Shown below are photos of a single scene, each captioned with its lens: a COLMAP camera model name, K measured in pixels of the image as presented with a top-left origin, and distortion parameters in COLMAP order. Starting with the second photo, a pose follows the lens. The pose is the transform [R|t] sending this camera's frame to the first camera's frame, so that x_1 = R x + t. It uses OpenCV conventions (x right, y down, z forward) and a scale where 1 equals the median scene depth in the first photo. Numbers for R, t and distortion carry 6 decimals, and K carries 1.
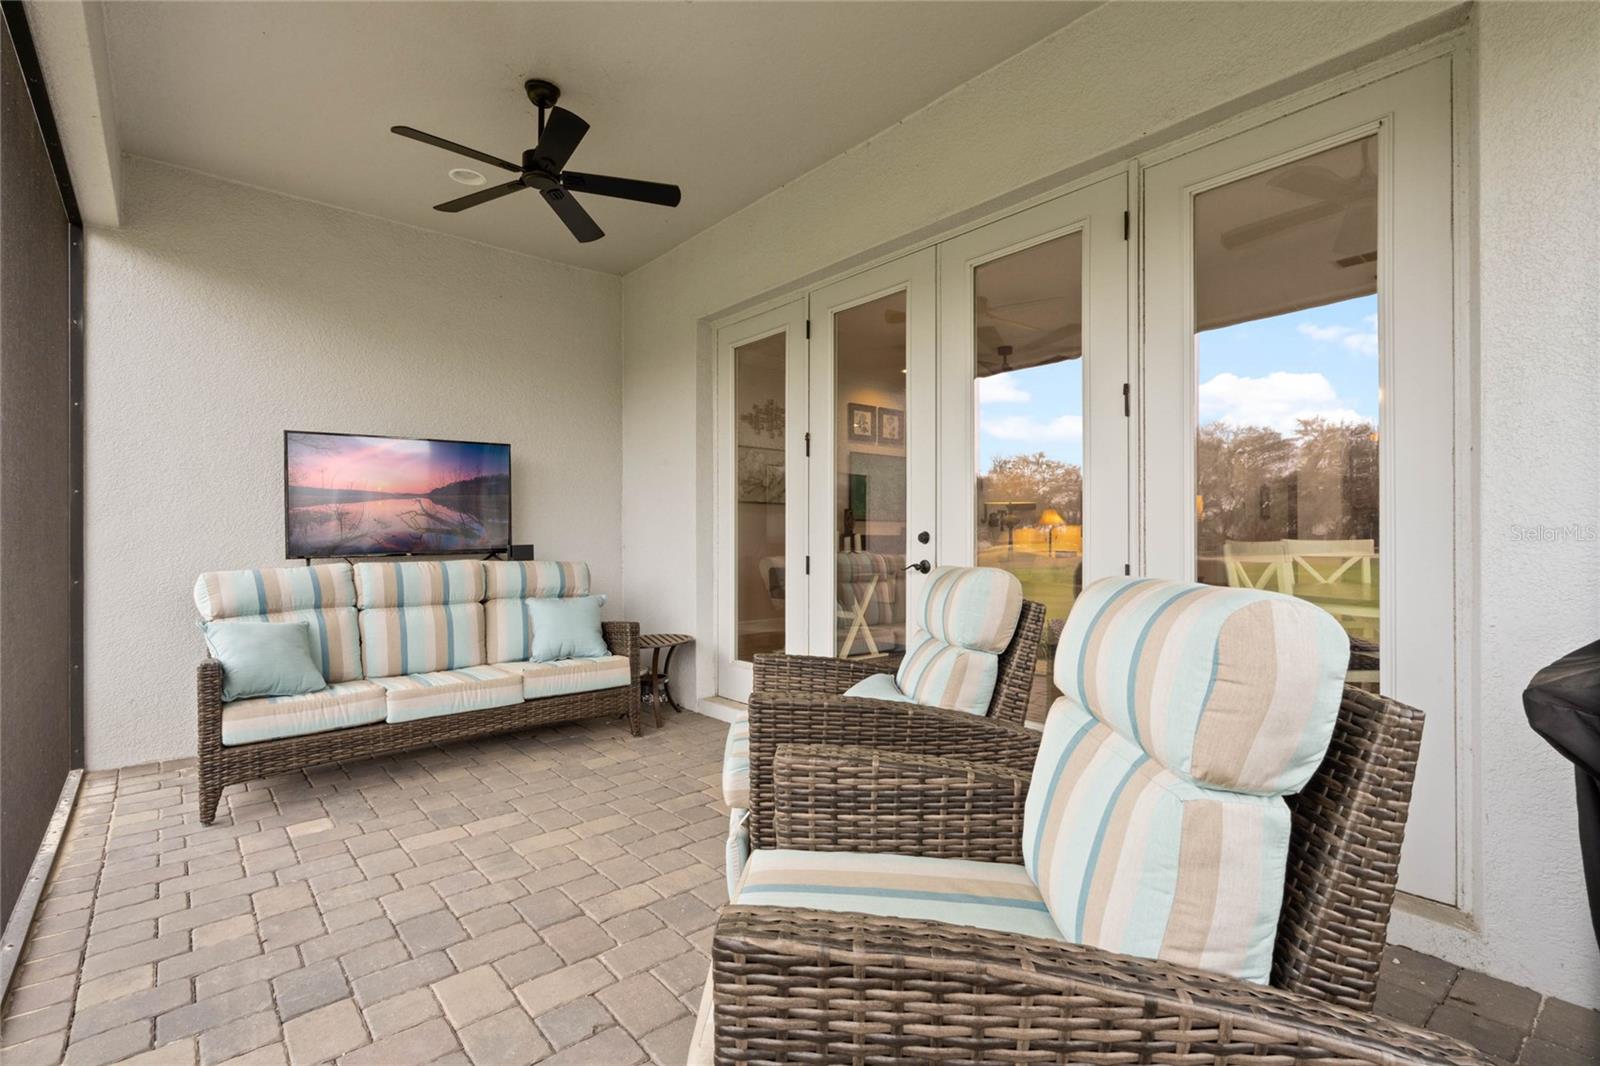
lens RADIAL K [[755.4, 0, 800.0], [0, 755.4, 533.0], [0, 0, 1]] dist [-0.000545, 0.000117]
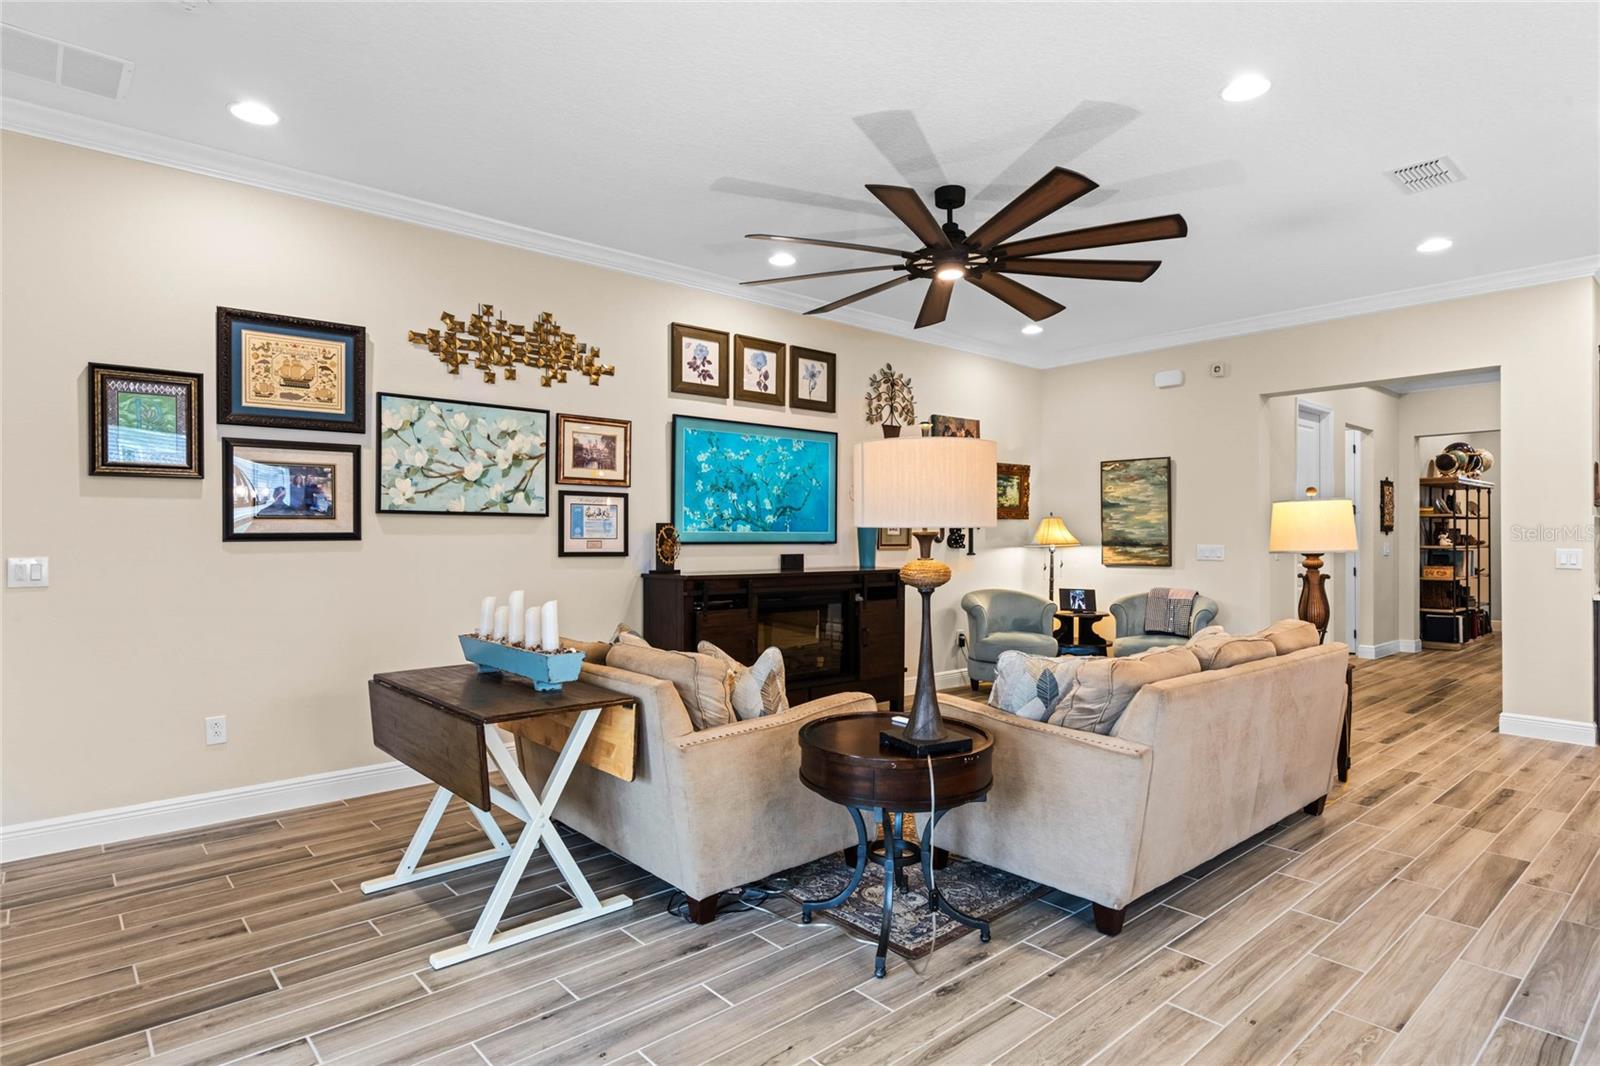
lens RADIAL K [[858.7, 0, 800.0], [0, 858.7, 533.0], [0, 0, 1]] dist [0.003675, 0.000195]
pose [[0.999735, -0.000688, 0.023024, 0.147423], [0.000617, 0.999995, 0.003075, -0.027272], [-0.023026, -0.003060, 0.999730, 0.410421]]
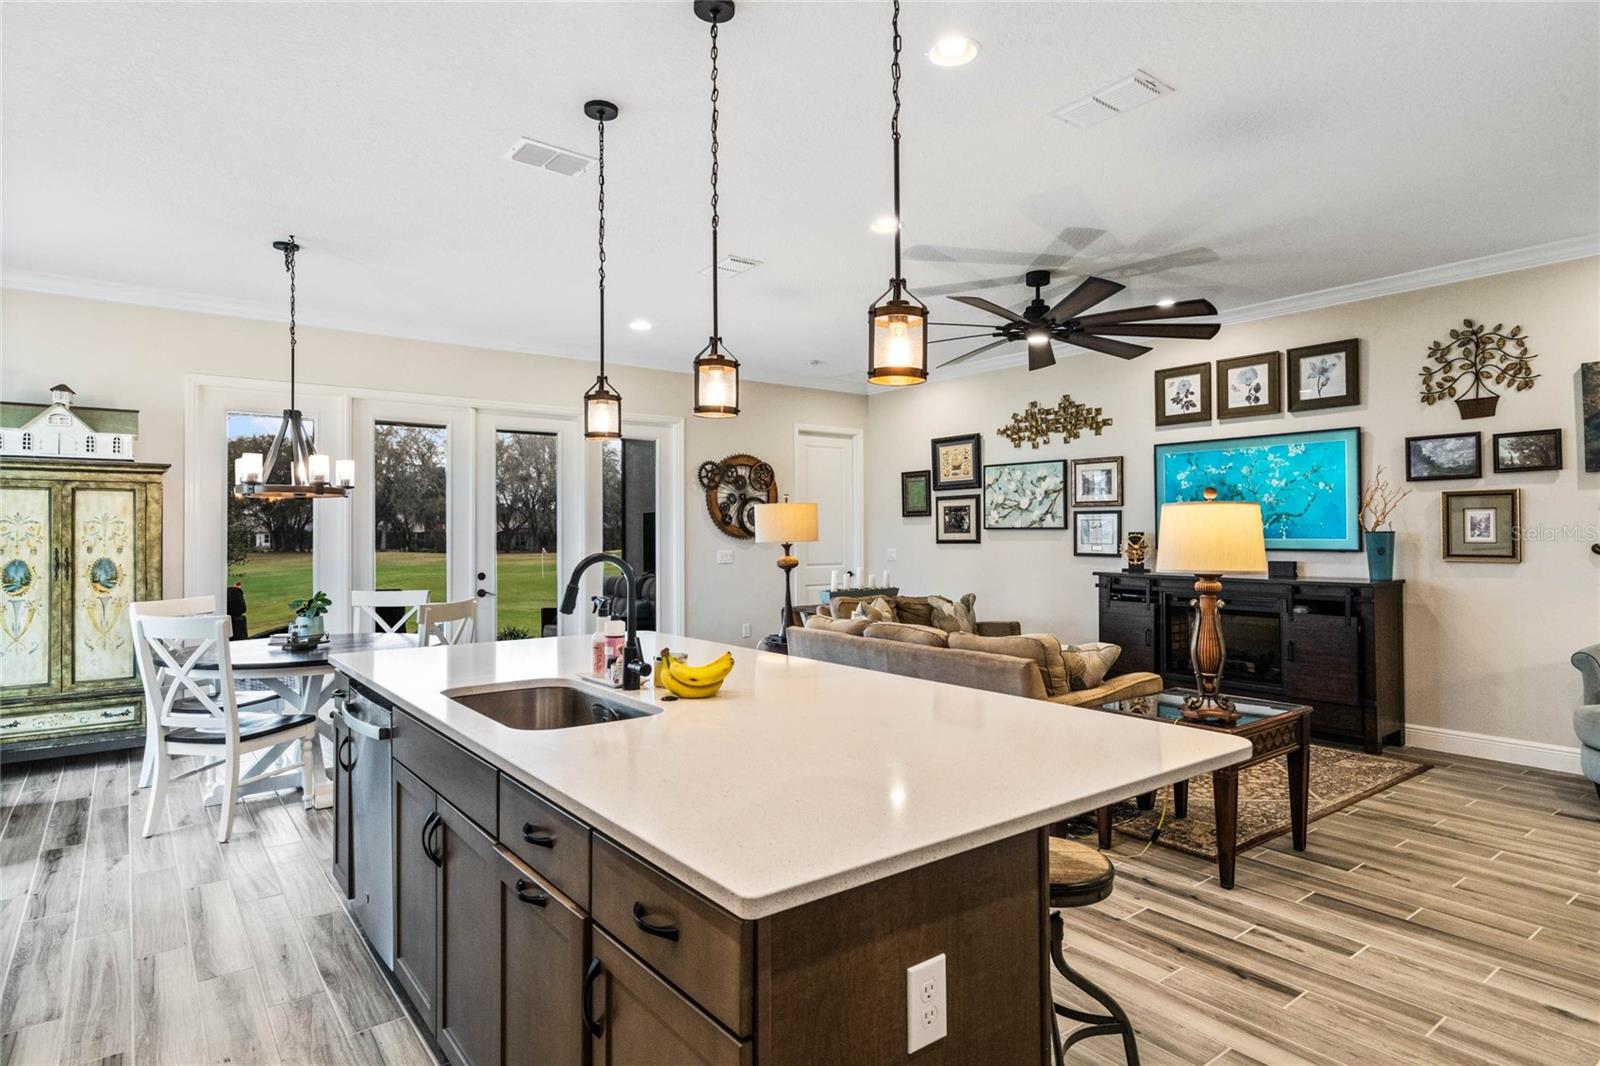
lens RADIAL K [[879.3, 0, 796.9], [0, 879.3, 523.7], [0, 0, 1]] dist [0.005337, 0.000802]
pose [[-0.045987, -0.013273, -0.998854, 0.882904], [0.009920, 0.999856, -0.013743, -0.032496], [0.998893, -0.010540, -0.045849, 0.750435]]
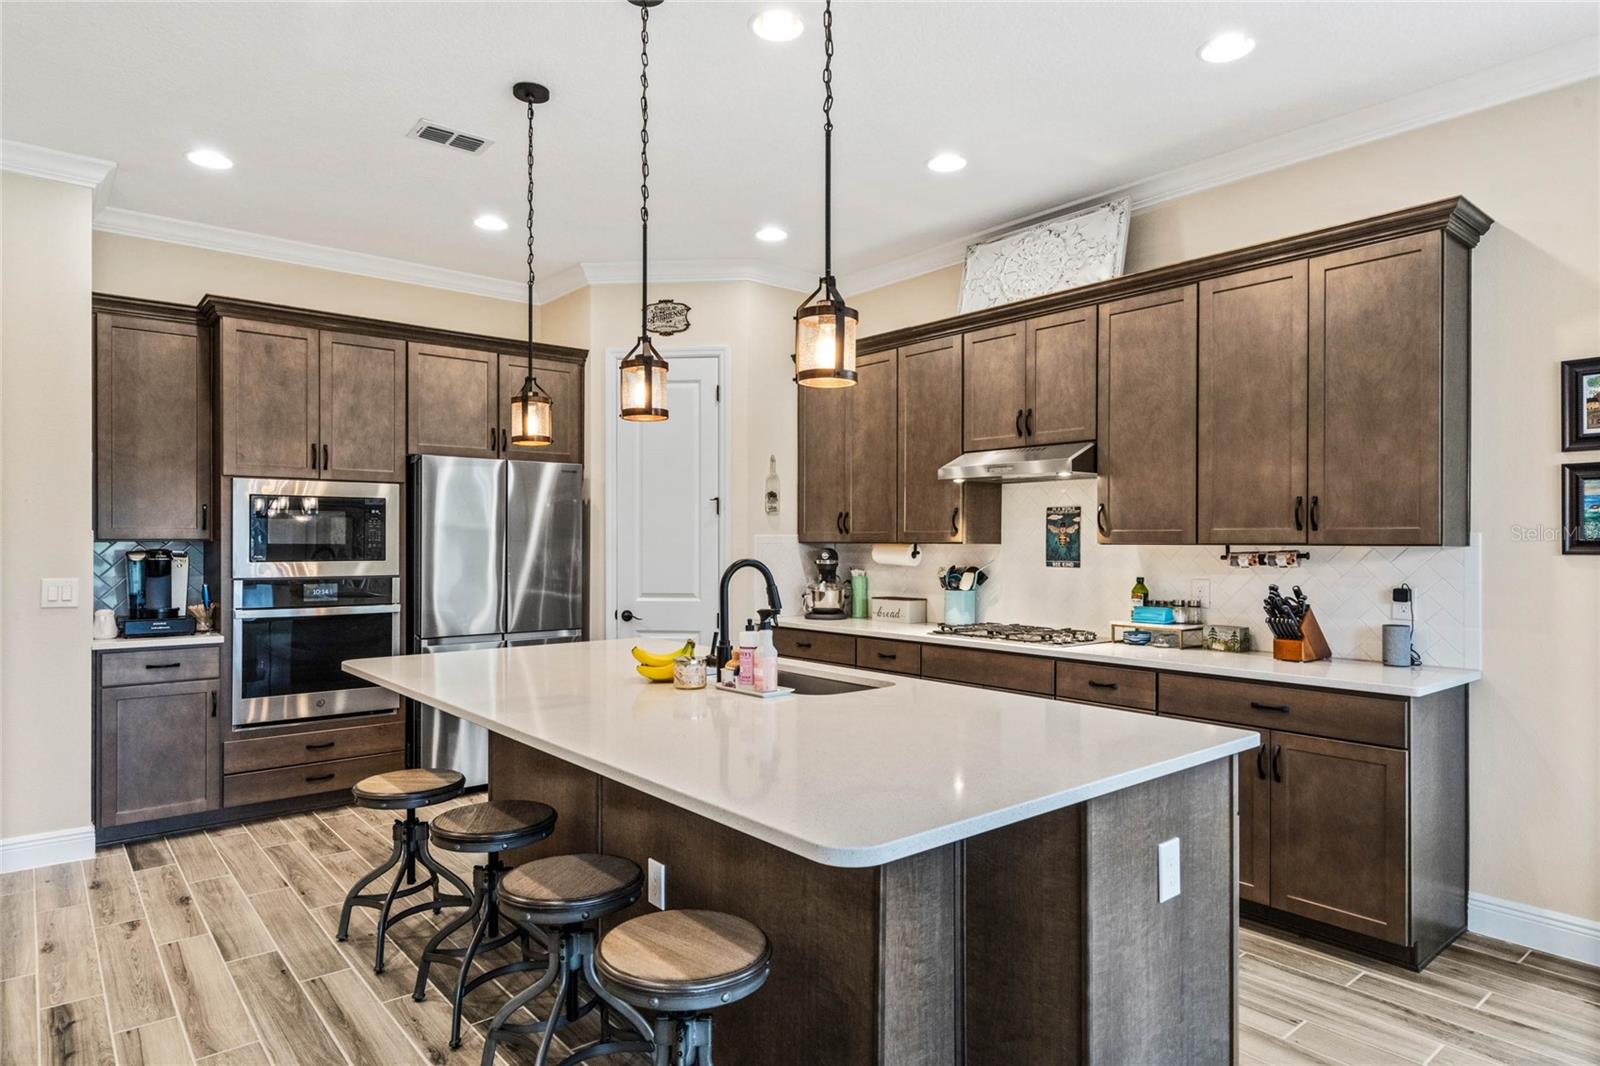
lens RADIAL K [[923.4, 0, 799.1], [0, 923.4, 539.7], [0, 0, 1]] dist [0.000484, 0.001700]
pose [[-0.001880, -0.001241, 0.999997, 0.262304], [-0.006427, 0.999979, 0.001229, -0.035223], [-0.999978, -0.006424, -0.001888, 0.655999]]
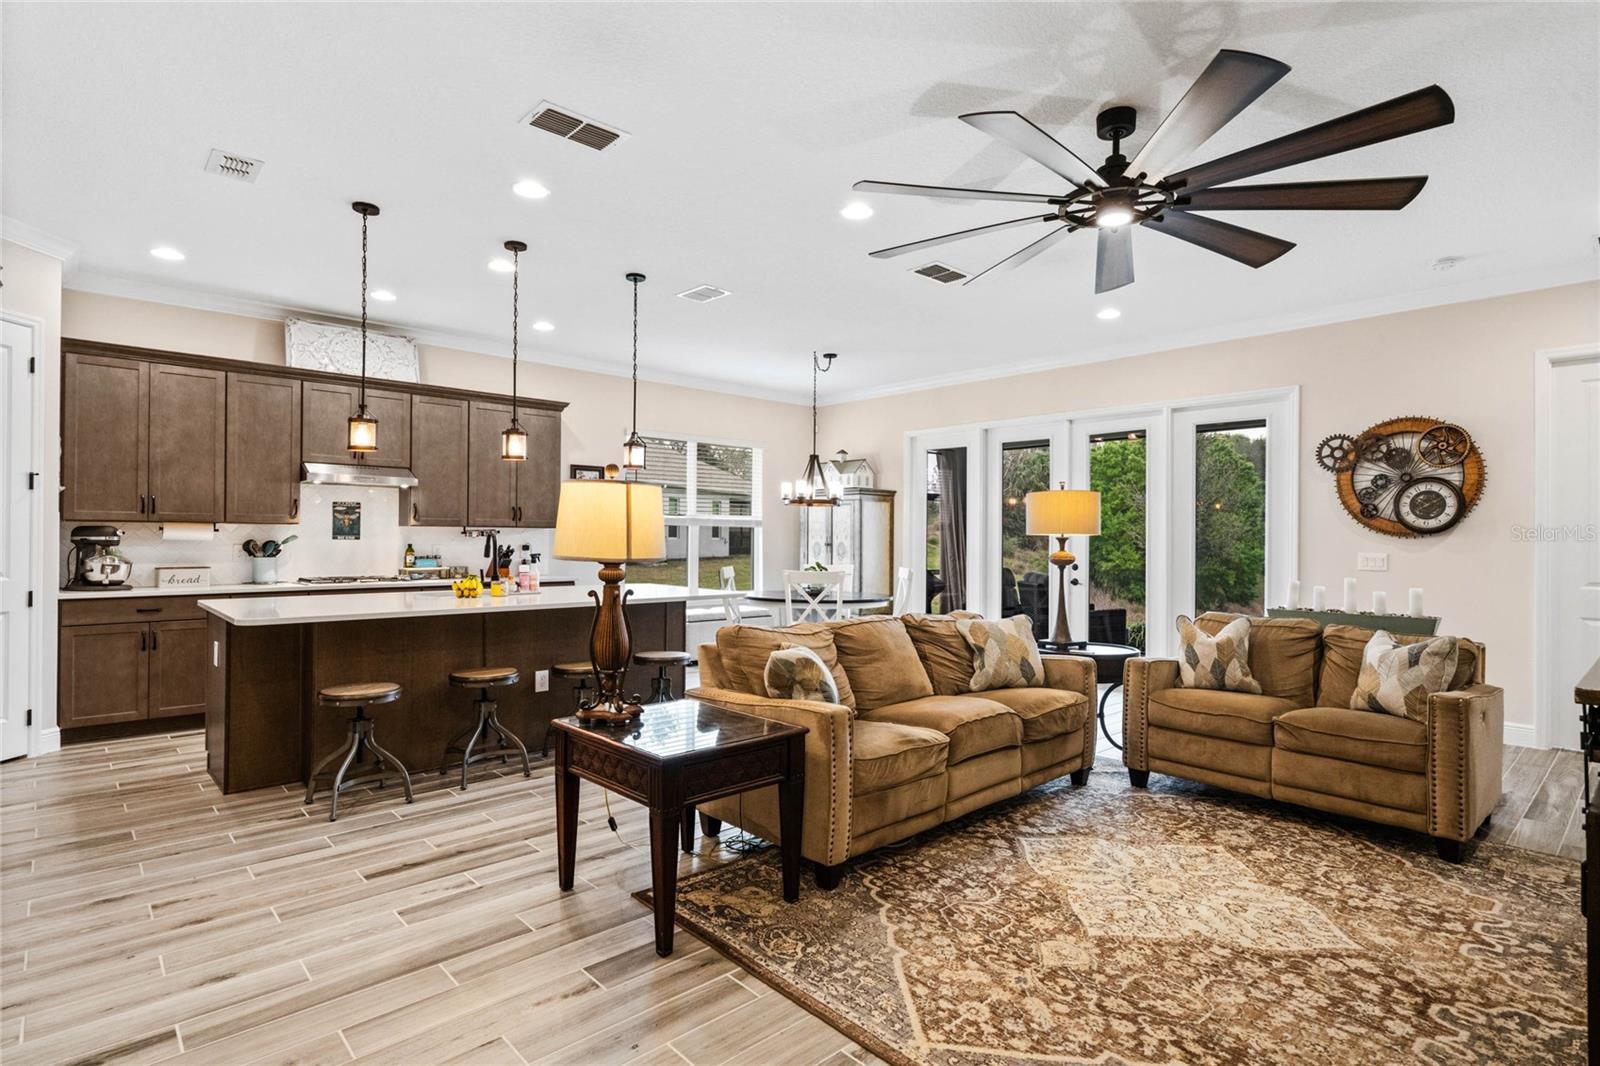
lens RADIAL K [[805.7, 0, 800.0], [0, 805.7, 533.0], [0, 0, 1]] dist [0.001904, 0.000899]
pose [[-0.998806, -0.009606, -0.047903, 0.406359], [-0.009108, 0.999902, -0.010600, -0.021880], [0.048000, -0.010151, -0.998796, 1.260847]]
